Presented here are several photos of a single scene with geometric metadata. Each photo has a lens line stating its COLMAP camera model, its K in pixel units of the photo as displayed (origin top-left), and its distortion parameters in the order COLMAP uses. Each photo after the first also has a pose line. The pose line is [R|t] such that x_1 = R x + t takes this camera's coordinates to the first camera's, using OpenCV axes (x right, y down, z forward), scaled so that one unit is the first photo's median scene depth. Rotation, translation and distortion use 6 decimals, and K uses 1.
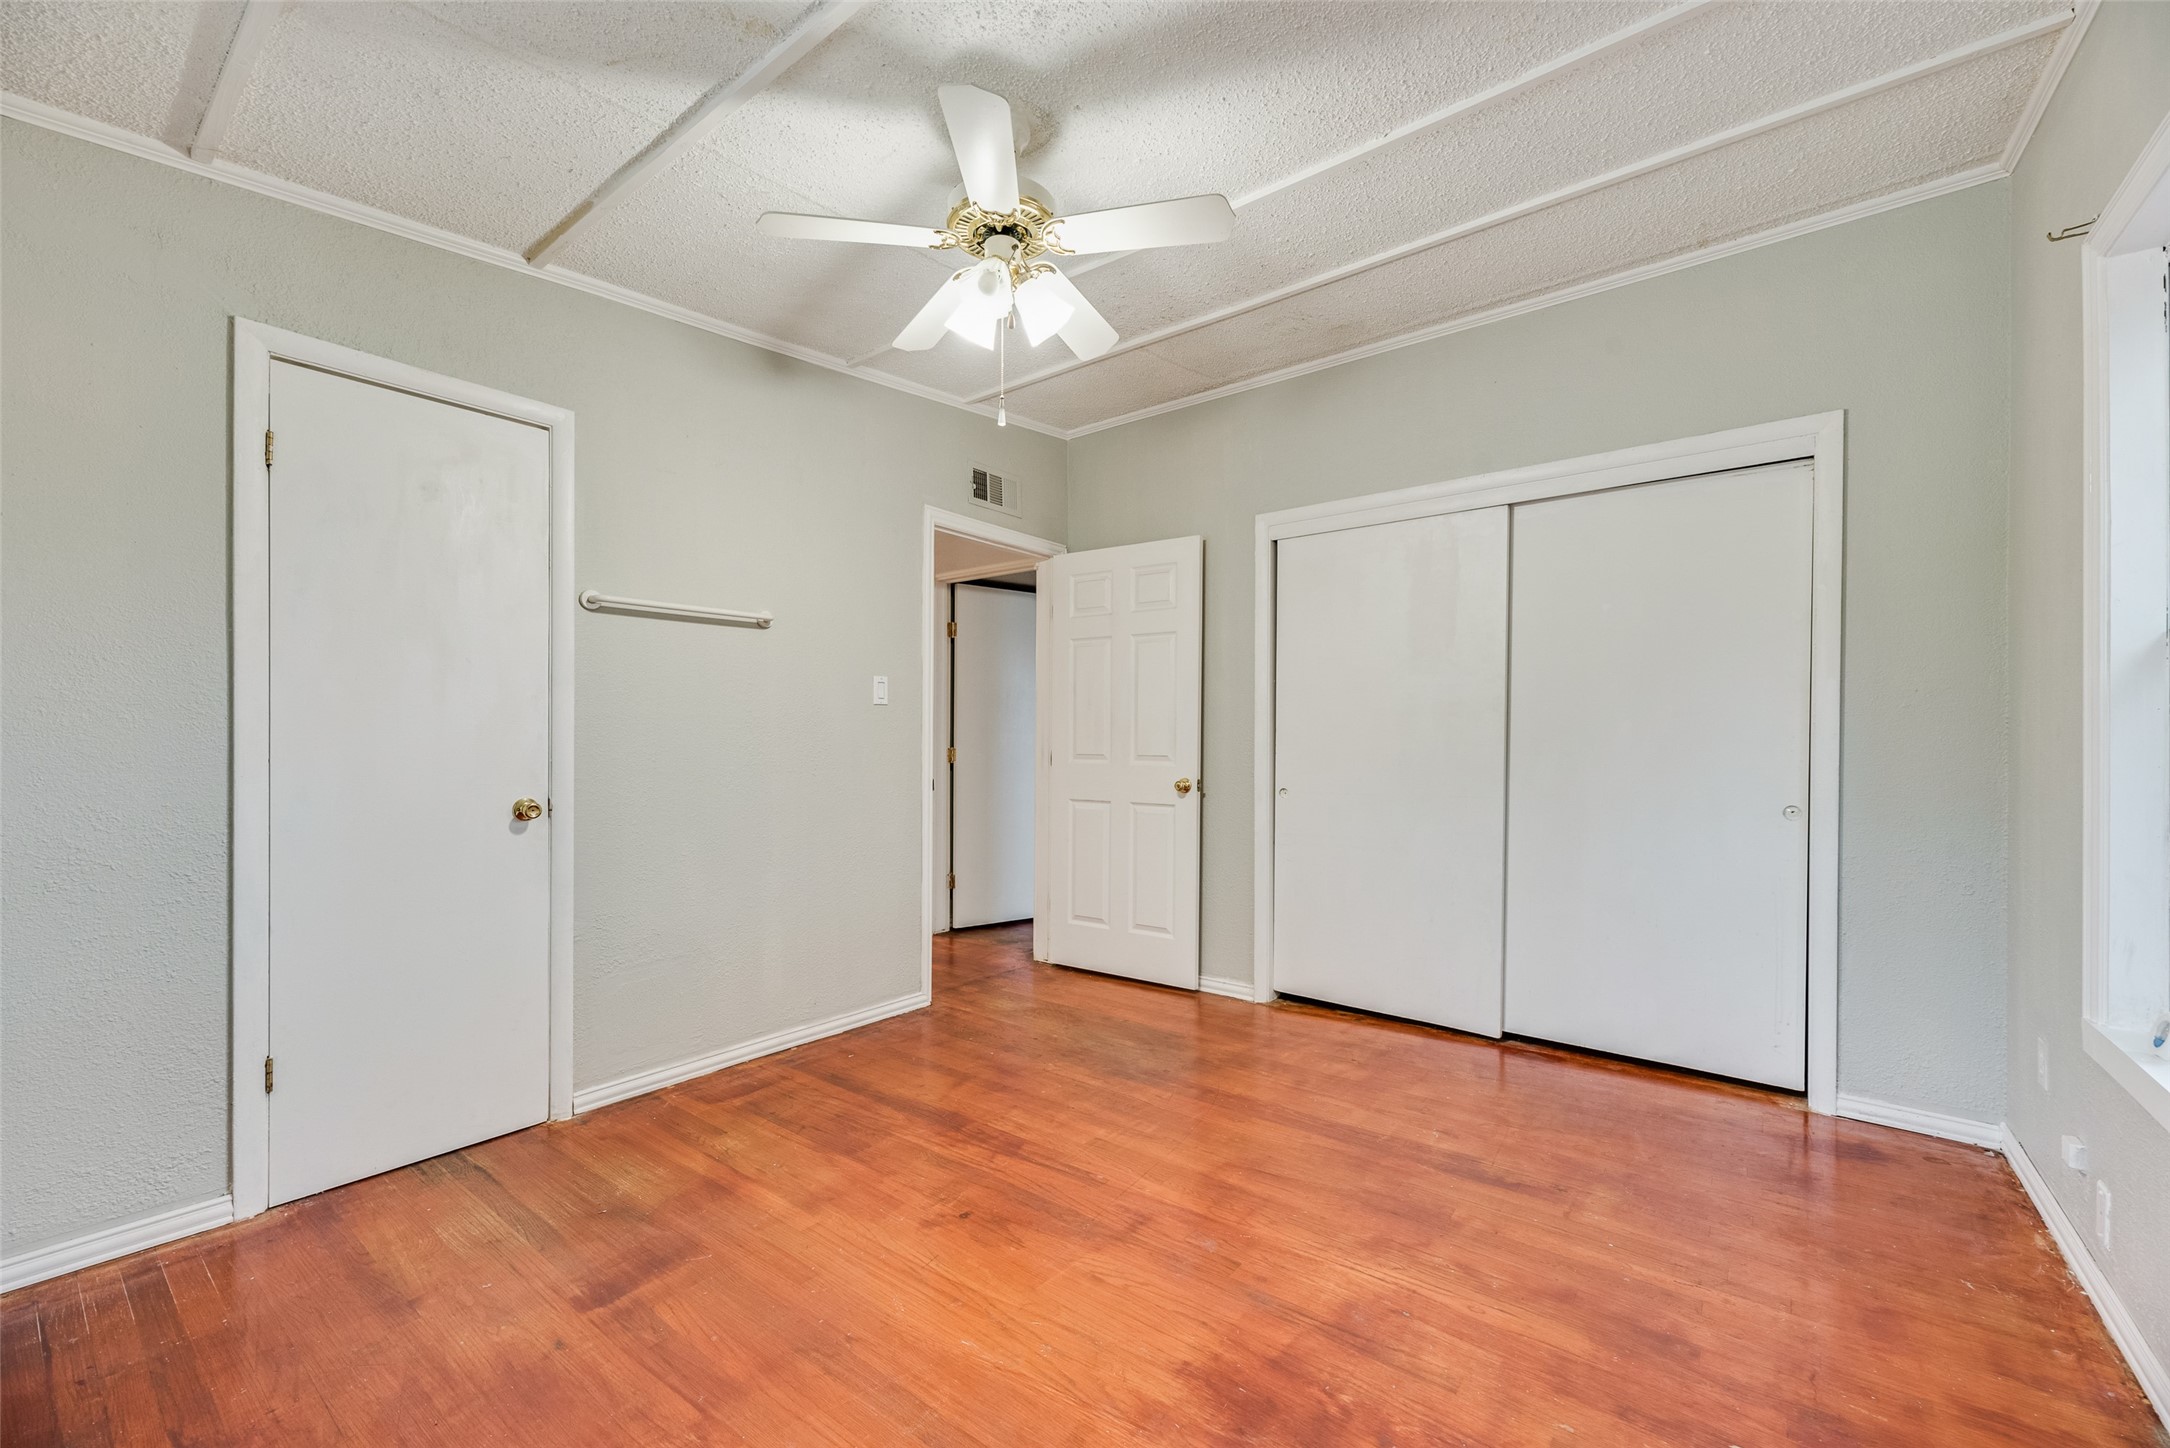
lens RADIAL K [[873.4, 0, 1085.3], [0, 873.4, 735.7], [0, 0, 1]] dist [0.000236, 0.000009]
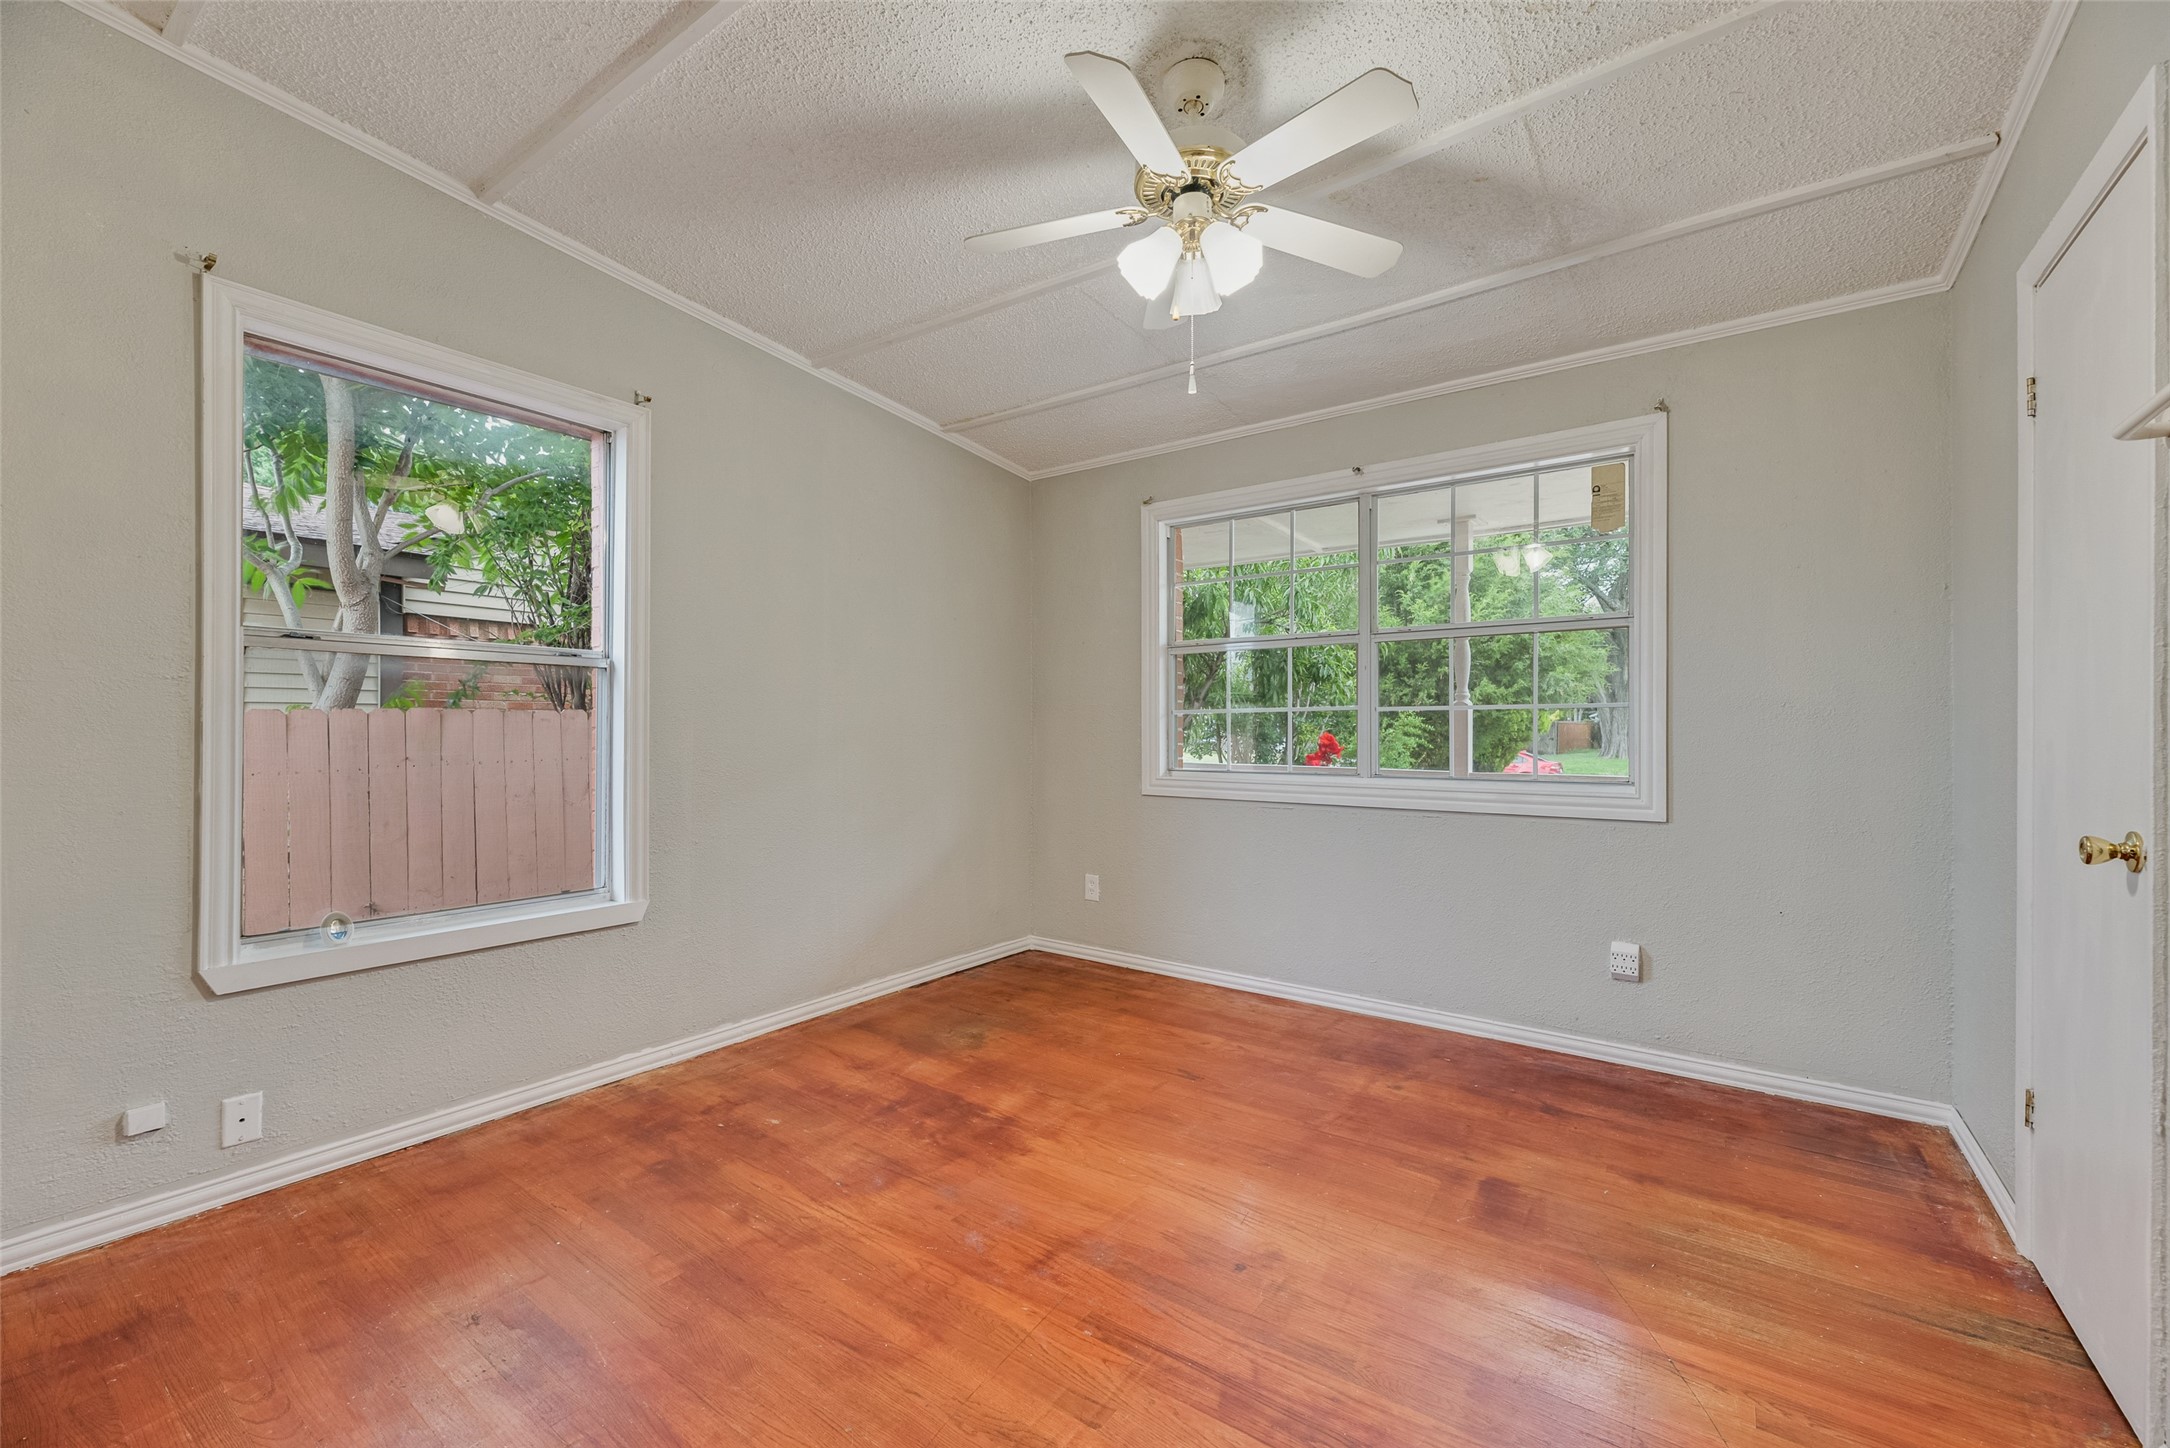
lens RADIAL K [[873.4, 0, 1086.2], [0, 873.4, 731.2], [0, 0, 1]] dist [0.000236, 0.000009]
pose [[-0.999299, -0.002850, -0.037340, 0.058700], [-0.002689, 0.999987, -0.004358, 0.018166], [0.037352, -0.004254, -0.999293, 2.173313]]
